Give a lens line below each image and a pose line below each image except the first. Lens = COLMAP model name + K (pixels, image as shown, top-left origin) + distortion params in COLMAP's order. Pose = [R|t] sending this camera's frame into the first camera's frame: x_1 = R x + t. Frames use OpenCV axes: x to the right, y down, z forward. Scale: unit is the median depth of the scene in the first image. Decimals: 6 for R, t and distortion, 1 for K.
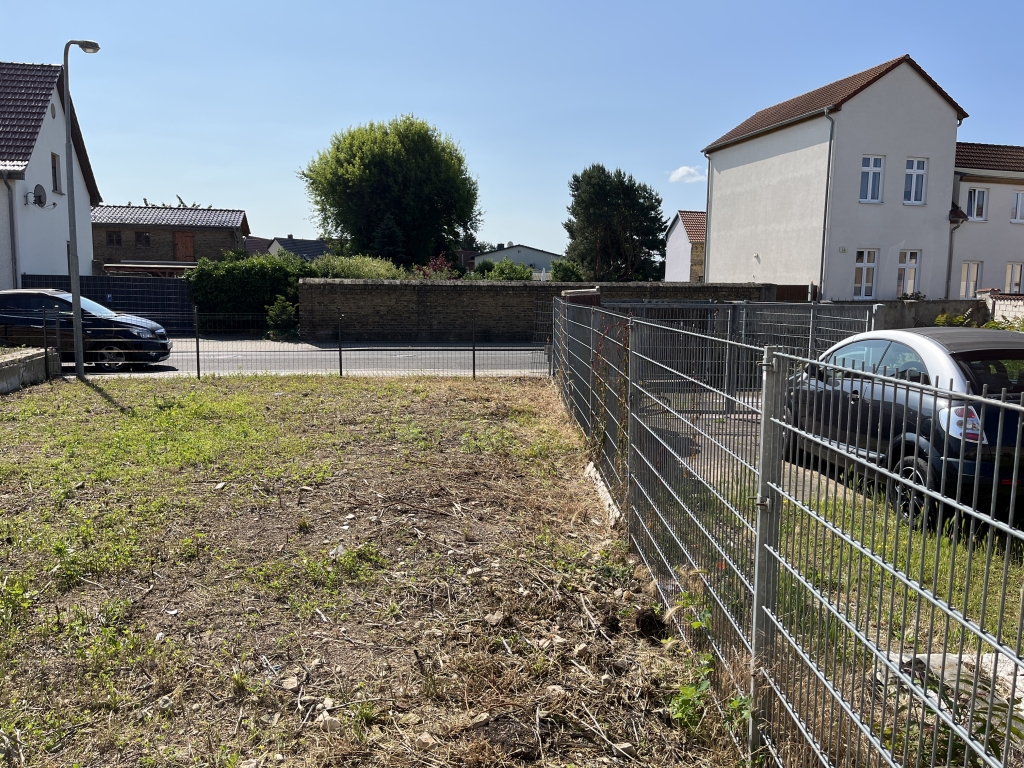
lens RADIAL K [[775.9, 0, 512.2], [0, 775.9, 374.9], [0, 0, 1]] dist [0.069701, -0.088489]
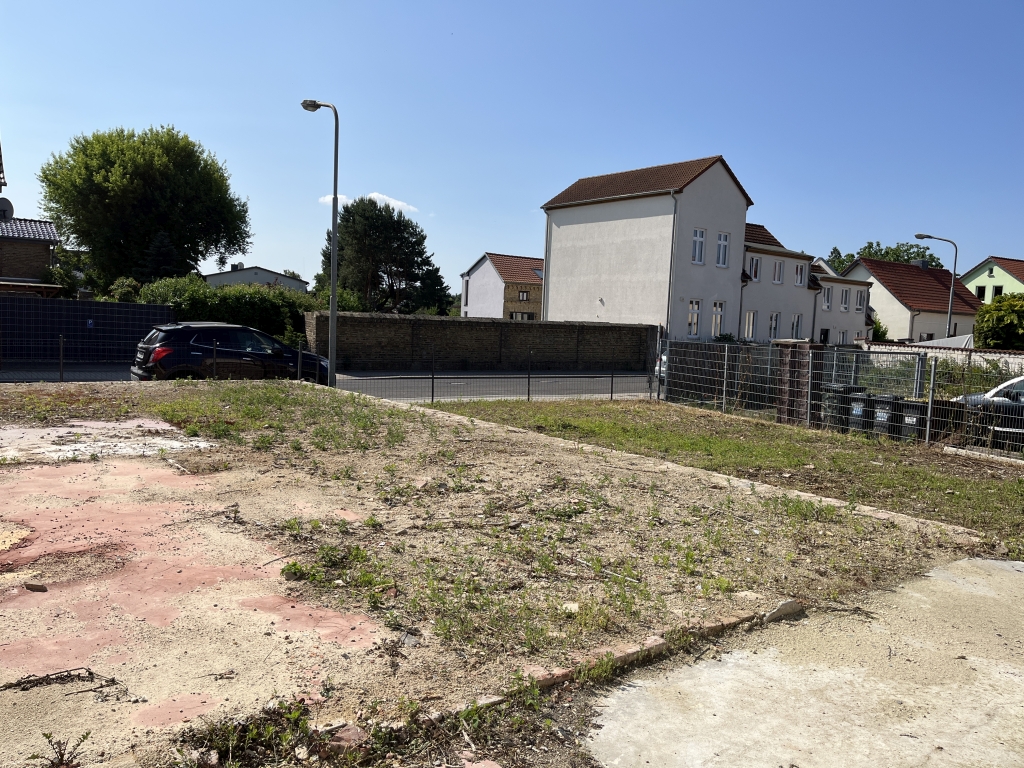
lens RADIAL K [[775.9, 0, 502.1], [0, 775.9, 387.2], [0, 0, 1]] dist [0.069701, -0.088489]
pose [[0.913432, -0.007731, 0.406917, -0.349489], [0.013899, 0.999829, -0.012204, -0.002412], [-0.406753, 0.016804, 0.913384, -0.050517]]
